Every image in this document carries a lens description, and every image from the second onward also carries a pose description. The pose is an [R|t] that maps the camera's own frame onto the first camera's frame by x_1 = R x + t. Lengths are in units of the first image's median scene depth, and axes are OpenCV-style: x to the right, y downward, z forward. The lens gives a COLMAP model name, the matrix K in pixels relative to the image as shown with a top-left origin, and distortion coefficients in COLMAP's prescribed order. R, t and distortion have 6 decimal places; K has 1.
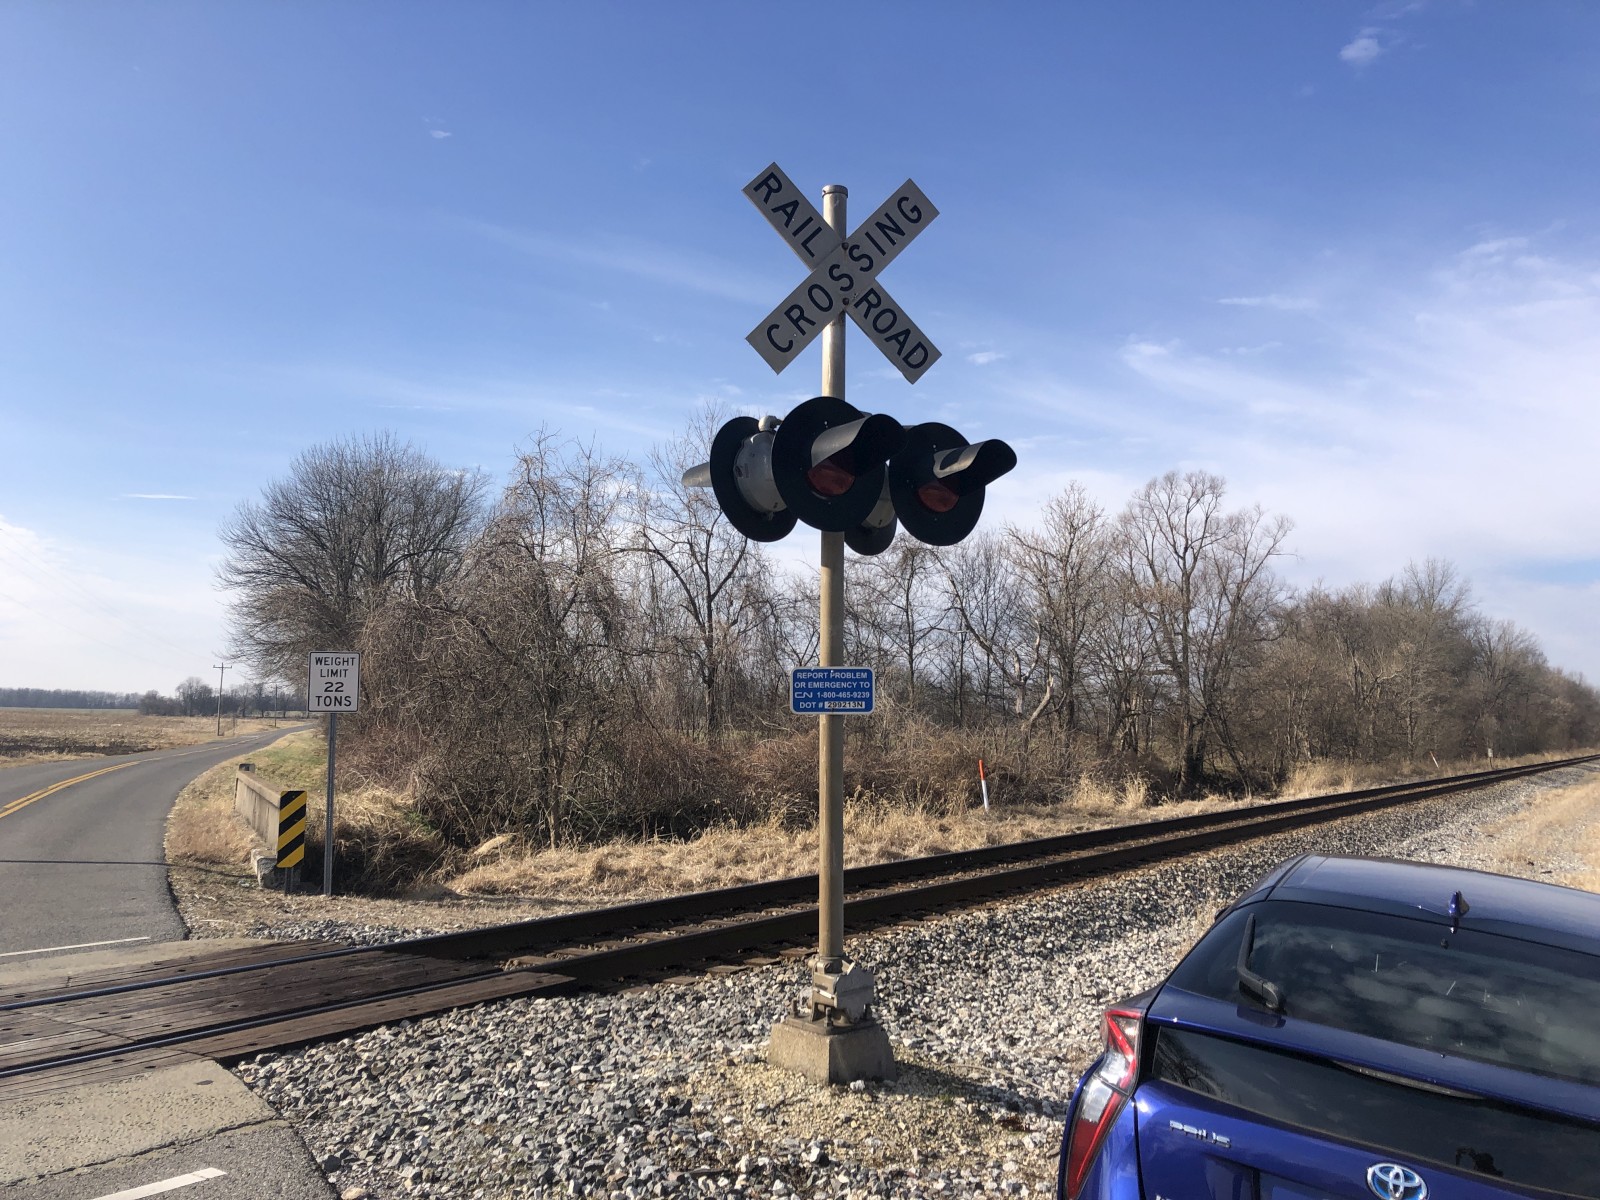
lens RADIAL K [[1297.8, 0, 768.5], [0, 1297.8, 569.5], [0, 0, 1]] dist [-0.033728, 0.011271]
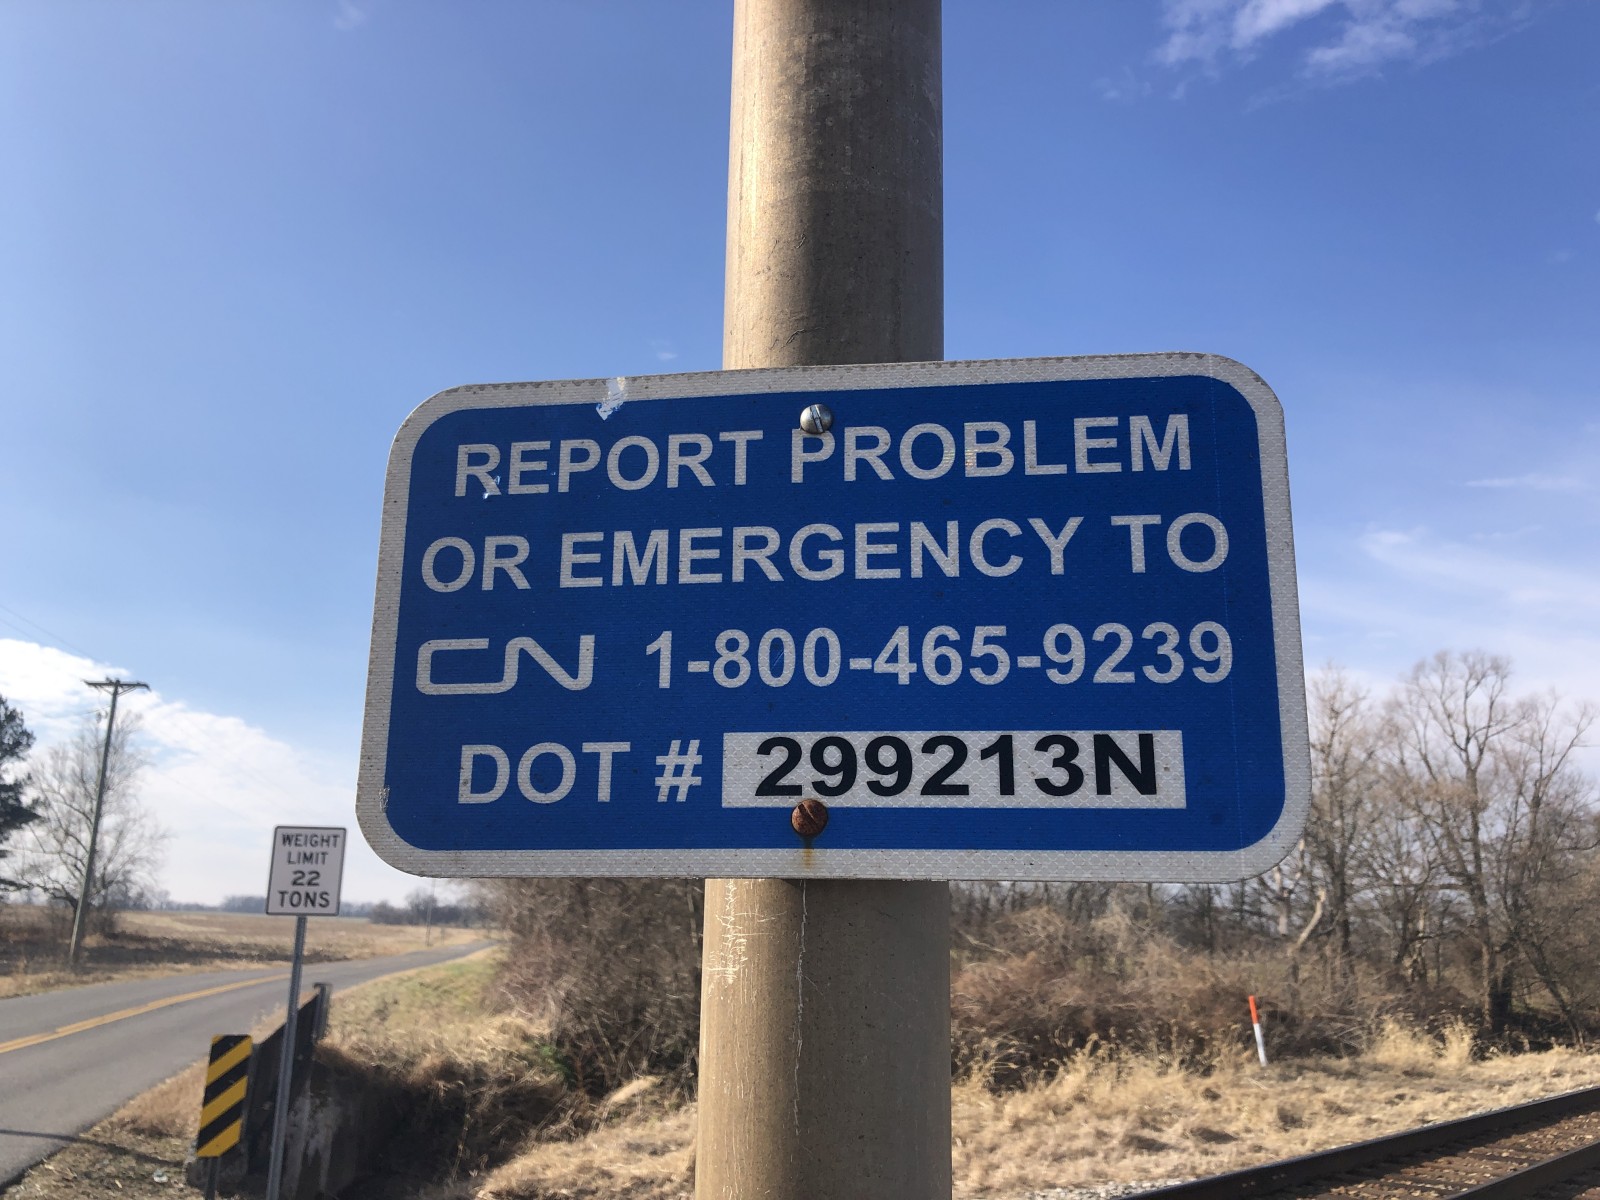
lens RADIAL K [[1297.8, 0, 768.5], [0, 1297.8, 569.5], [0, 0, 1]] dist [-0.033728, 0.011271]
pose [[0.986542, -0.028430, -0.161018, 0.009333], [0.002173, 0.986960, -0.160950, 0.016010], [0.163494, 0.158434, 0.973739, 0.138833]]
